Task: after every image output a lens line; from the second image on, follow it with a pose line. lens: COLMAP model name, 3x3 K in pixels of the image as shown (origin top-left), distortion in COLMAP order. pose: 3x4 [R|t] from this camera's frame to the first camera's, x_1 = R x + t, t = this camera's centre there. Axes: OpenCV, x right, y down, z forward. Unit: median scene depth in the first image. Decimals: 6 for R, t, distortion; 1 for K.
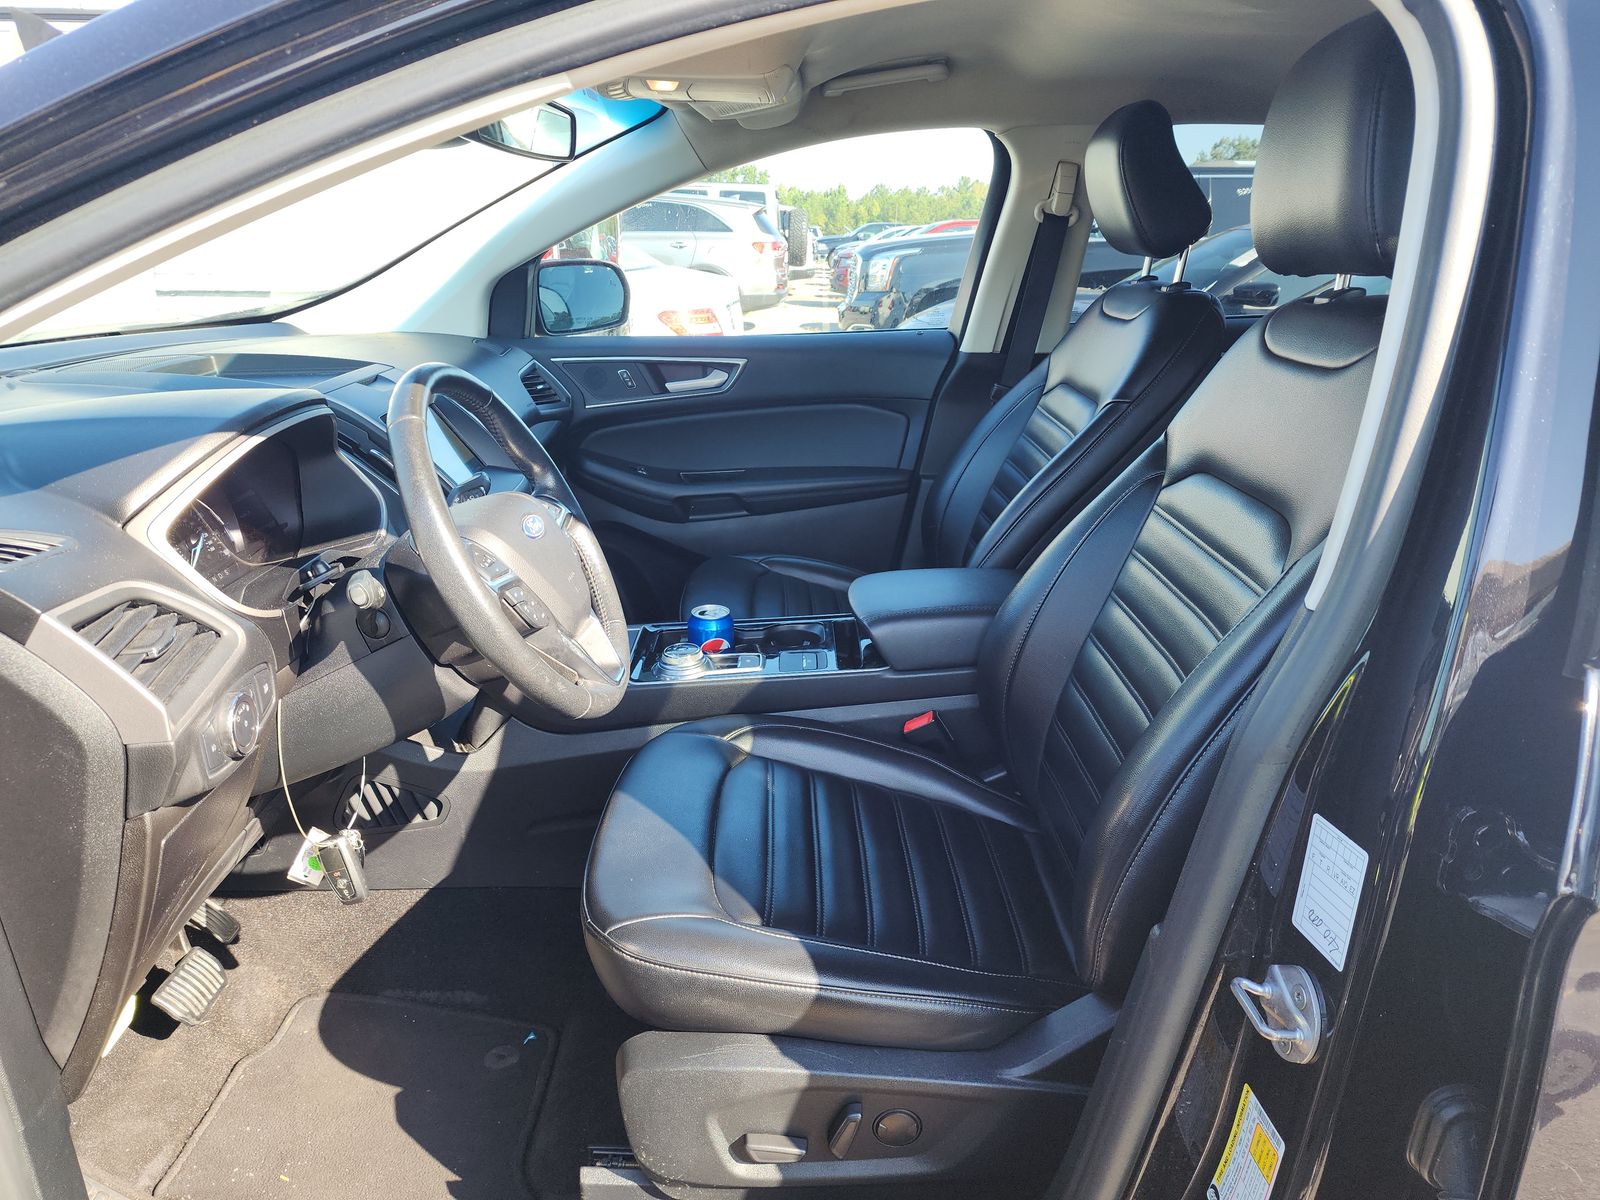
lens RADIAL K [[1087.7, 0, 791.2], [0, 1087.7, 602.8], [0, 0, 1]] dist [0.042897, -0.046506]
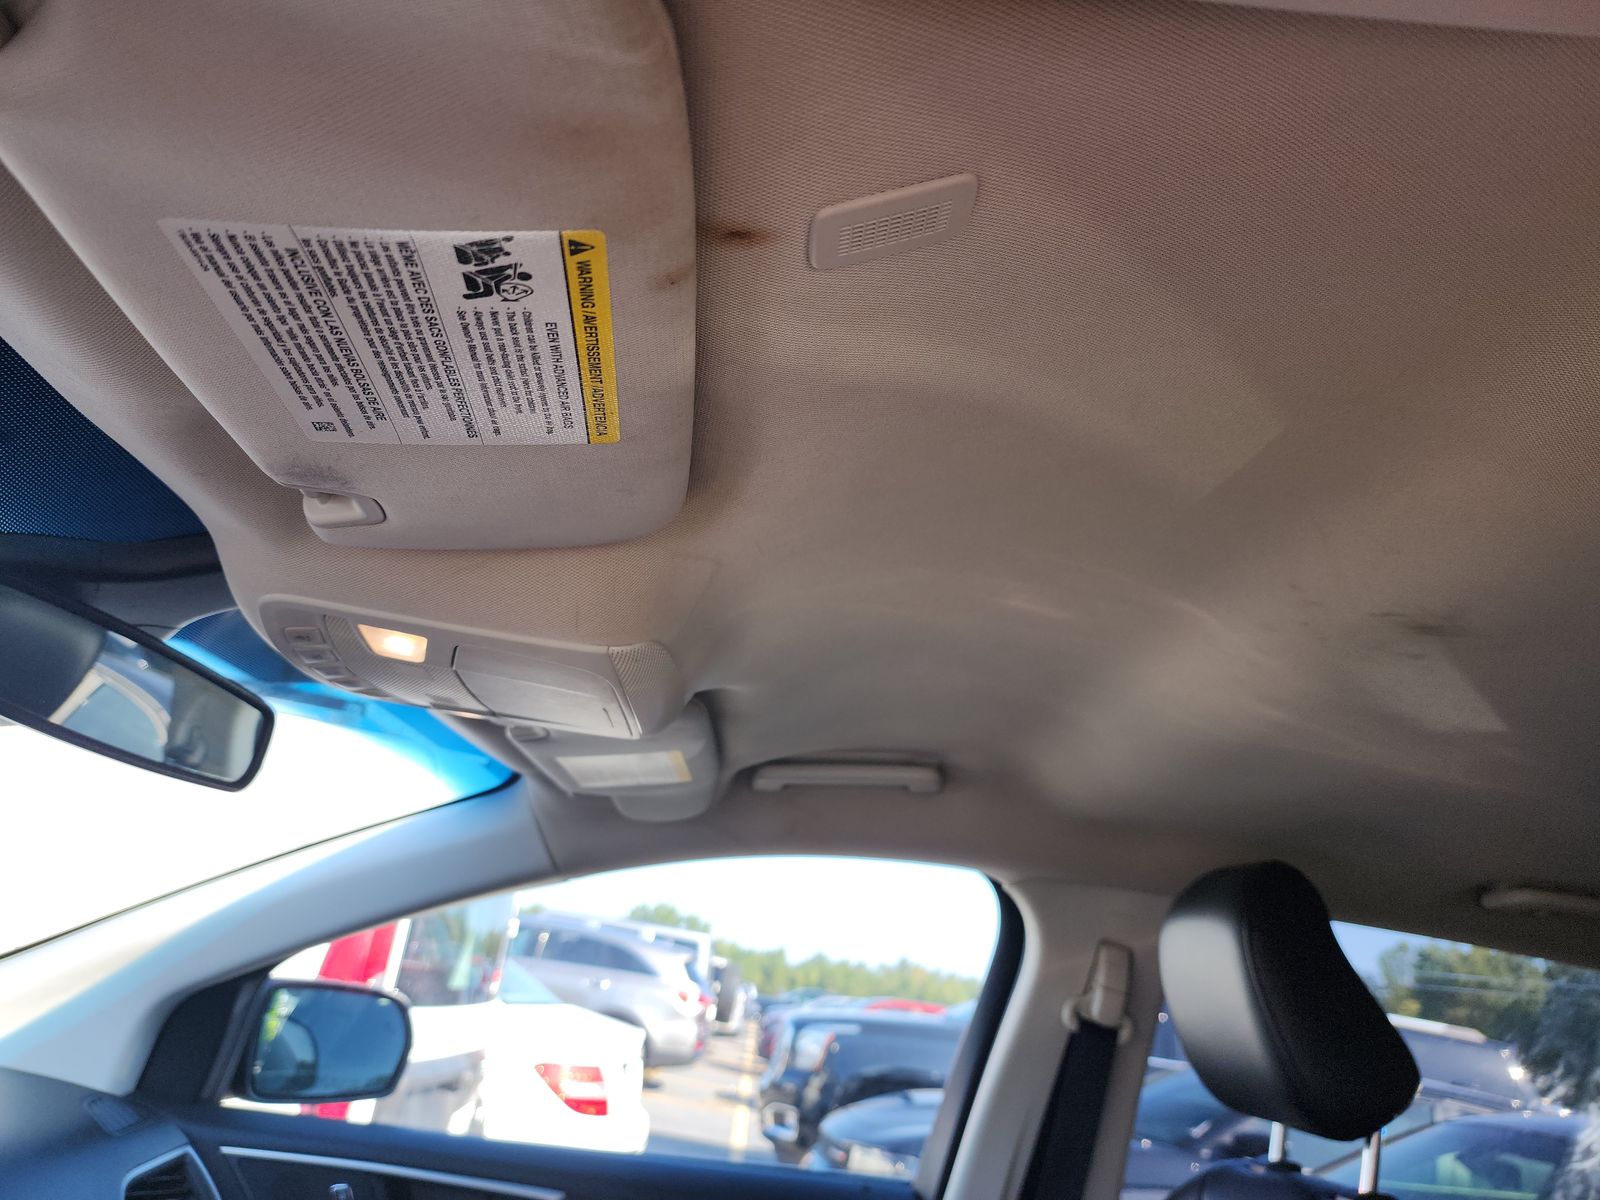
lens RADIAL K [[1087.7, 0, 791.2], [0, 1087.7, 602.8], [0, 0, 1]] dist [0.042897, -0.046506]
pose [[0.988976, 0.147934, 0.006528, 0.026713], [-0.111989, 0.776063, -0.620632, -0.122525], [-0.096879, 0.613059, 0.784075, 0.349652]]
